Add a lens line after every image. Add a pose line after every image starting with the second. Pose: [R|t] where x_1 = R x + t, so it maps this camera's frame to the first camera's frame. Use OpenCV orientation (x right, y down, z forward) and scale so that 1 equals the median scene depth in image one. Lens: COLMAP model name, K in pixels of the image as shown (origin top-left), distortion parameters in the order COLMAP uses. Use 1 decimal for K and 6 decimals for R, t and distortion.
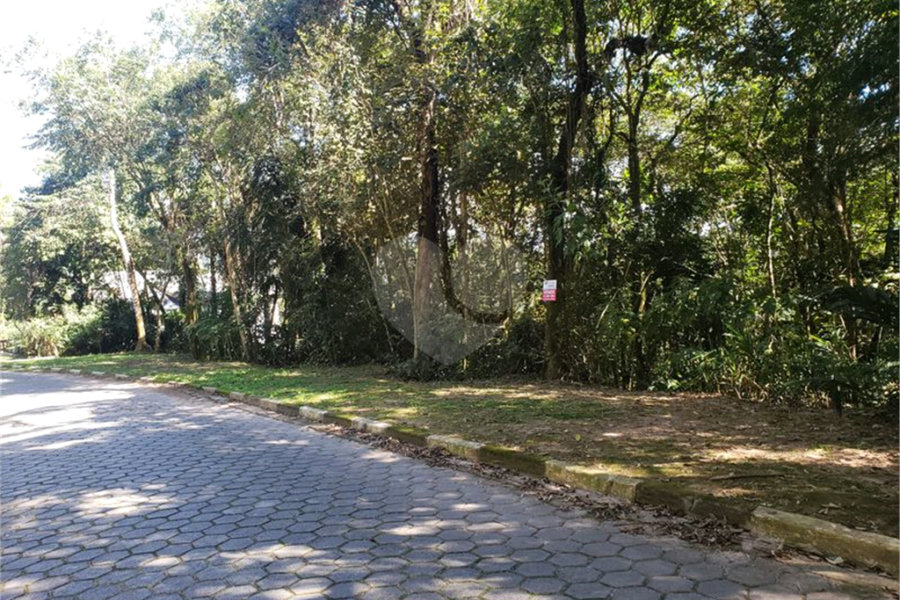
lens RADIAL K [[732.9, 0, 450.0], [0, 732.9, 300.0], [0, 0, 1]] dist [0.022727, -0.000192]
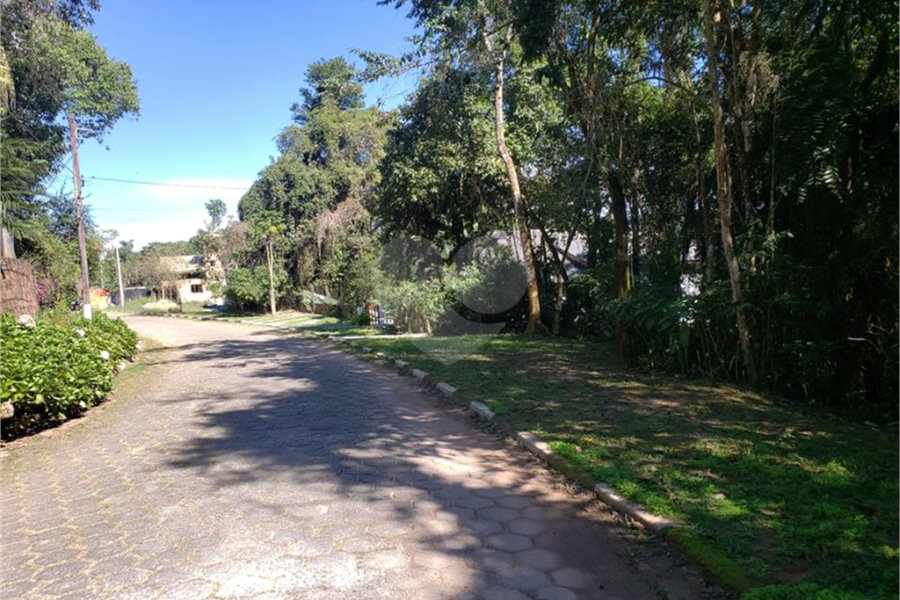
lens RADIAL K [[732.9, 0, 450.0], [0, 732.9, 300.0], [0, 0, 1]] dist [0.022727, -0.000192]
pose [[0.867340, 0.036943, -0.496343, -0.148072], [-0.020393, 0.999042, 0.038724, 0.013349], [0.497298, -0.023465, 0.867263, 0.365598]]
